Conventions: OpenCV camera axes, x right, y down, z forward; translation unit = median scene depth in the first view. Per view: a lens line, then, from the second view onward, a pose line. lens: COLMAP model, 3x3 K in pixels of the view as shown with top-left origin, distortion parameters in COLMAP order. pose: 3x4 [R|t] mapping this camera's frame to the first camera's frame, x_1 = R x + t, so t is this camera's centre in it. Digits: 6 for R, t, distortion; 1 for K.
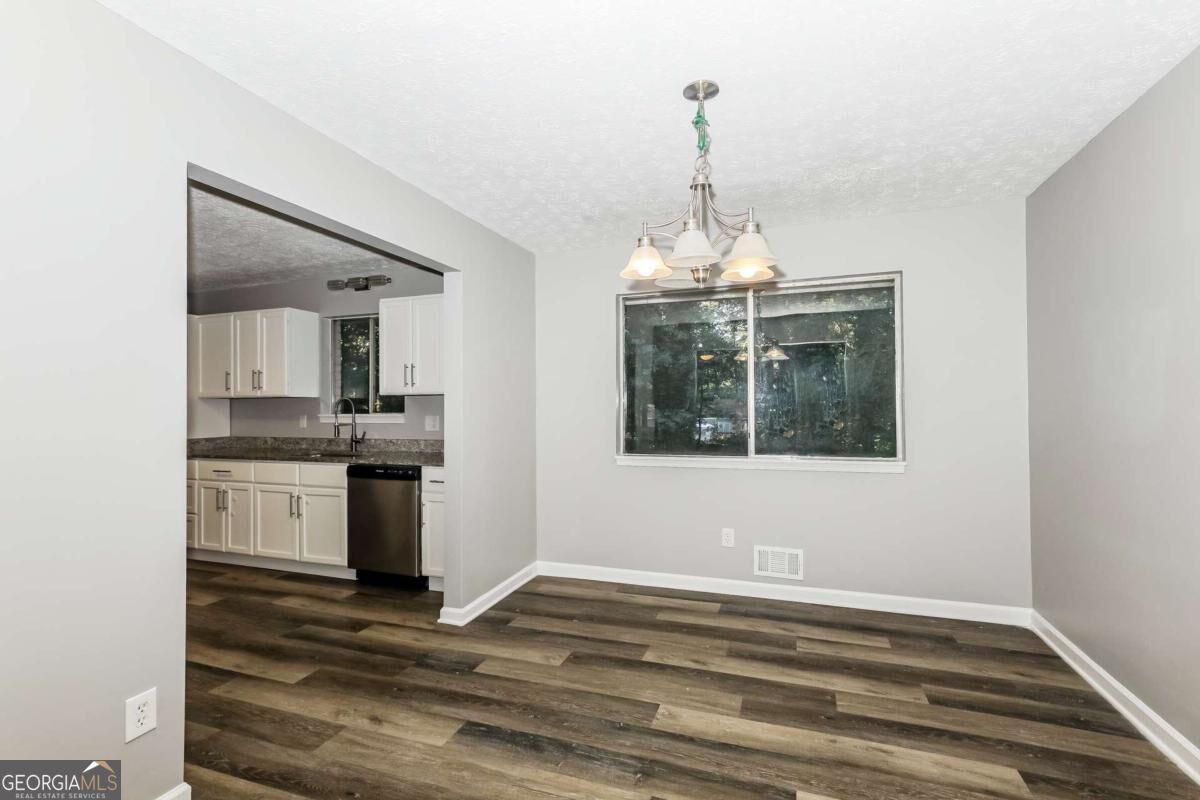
lens RADIAL K [[545.9, 0, 605.8], [0, 545.9, 400.1], [0, 0, 1]] dist [-0.003317, -0.000201]
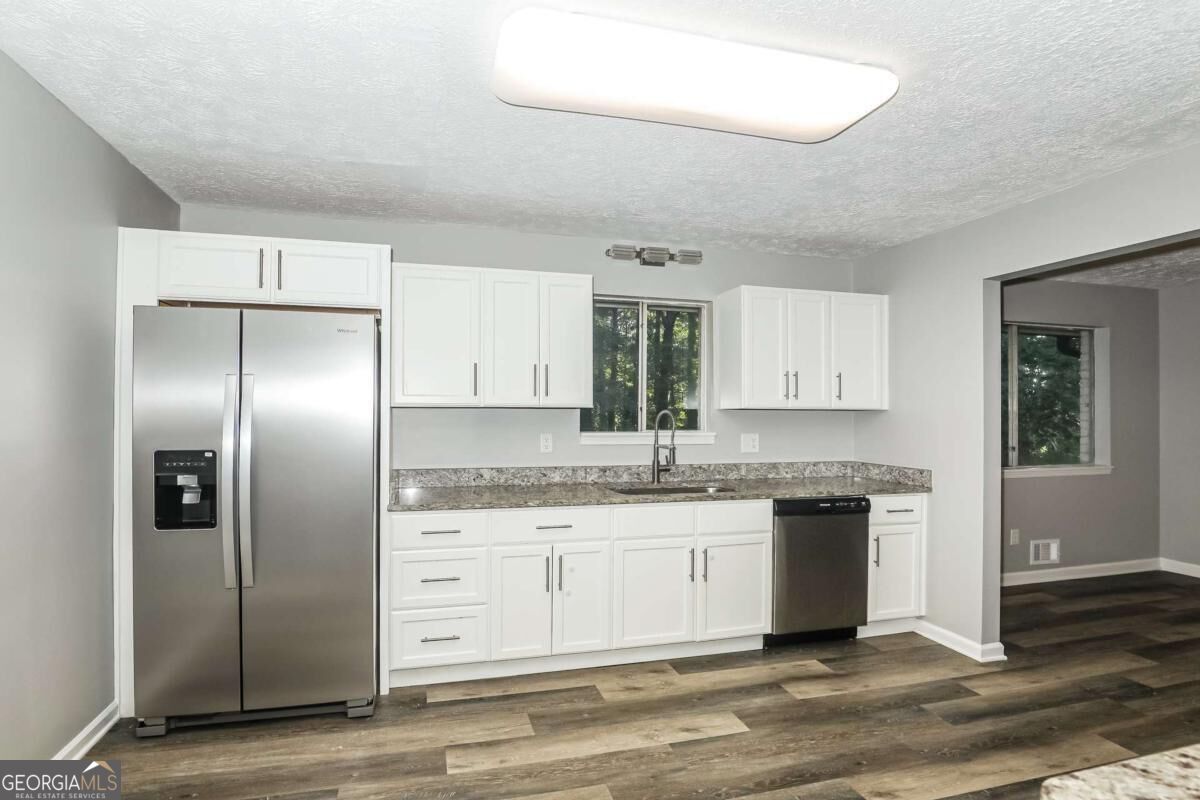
lens RADIAL K [[545.9, 0, 672.9], [0, 545.9, 424.5], [0, 0, 1]] dist [-0.003317, -0.000201]
pose [[0.817232, 0.004148, 0.576294, -1.240427], [-0.018805, 0.999634, 0.019473, 0.000483], [-0.576002, -0.026751, 0.817011, 0.553480]]
